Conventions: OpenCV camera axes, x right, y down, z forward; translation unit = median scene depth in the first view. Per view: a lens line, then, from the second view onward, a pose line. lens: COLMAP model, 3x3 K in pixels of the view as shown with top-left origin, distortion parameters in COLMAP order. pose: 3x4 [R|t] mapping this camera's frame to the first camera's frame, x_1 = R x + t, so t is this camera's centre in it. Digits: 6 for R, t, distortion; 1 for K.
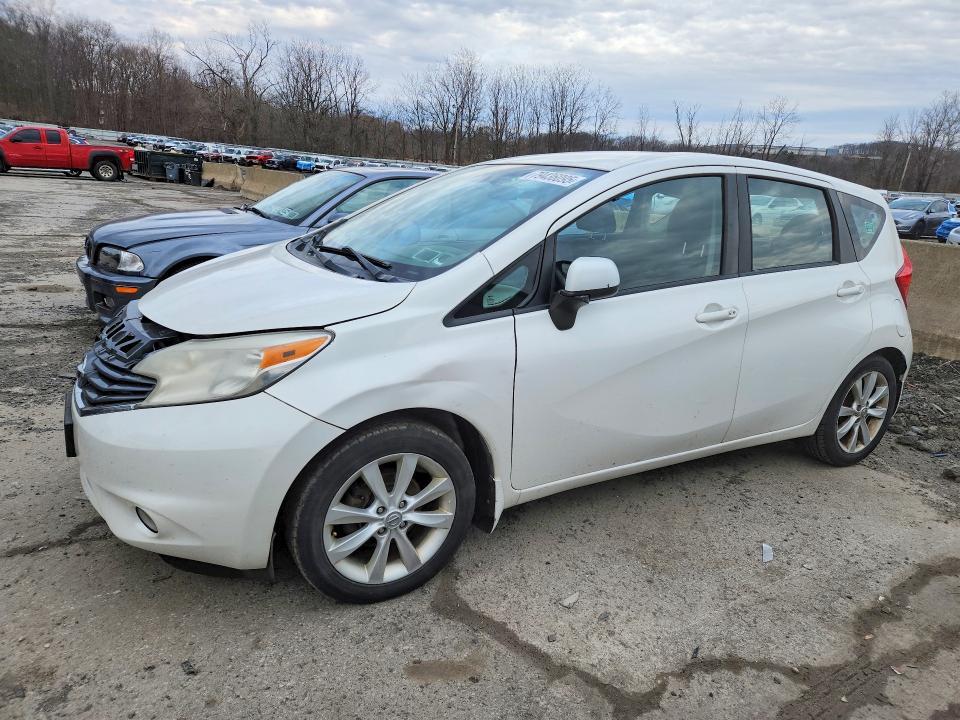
lens RADIAL K [[747.6, 0, 480.0], [0, 747.6, 360.0], [0, 0, 1]] dist [-0.026842, 0.003473]
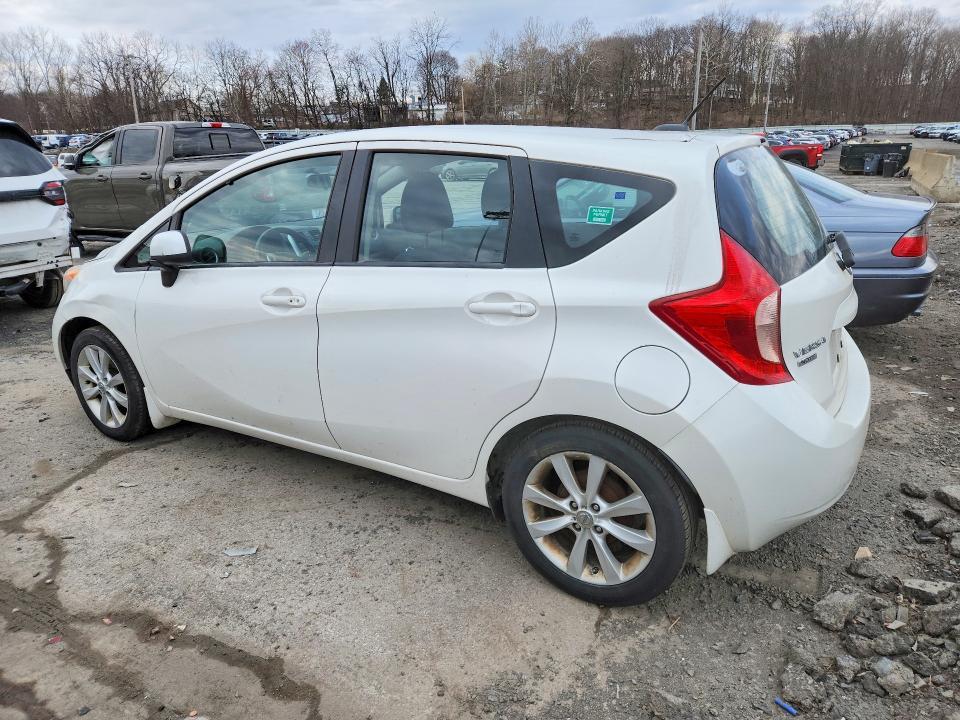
lens RADIAL K [[759.0, 0, 461.9], [0, 759.0, 357.6], [0, 0, 1]] dist [0.005789, 0.002976]
pose [[0.367772, 0.172931, -0.913695, 1.232192], [-0.185868, 0.976400, 0.109985, -0.130067], [0.911151, 0.129378, 0.391234, 0.781152]]
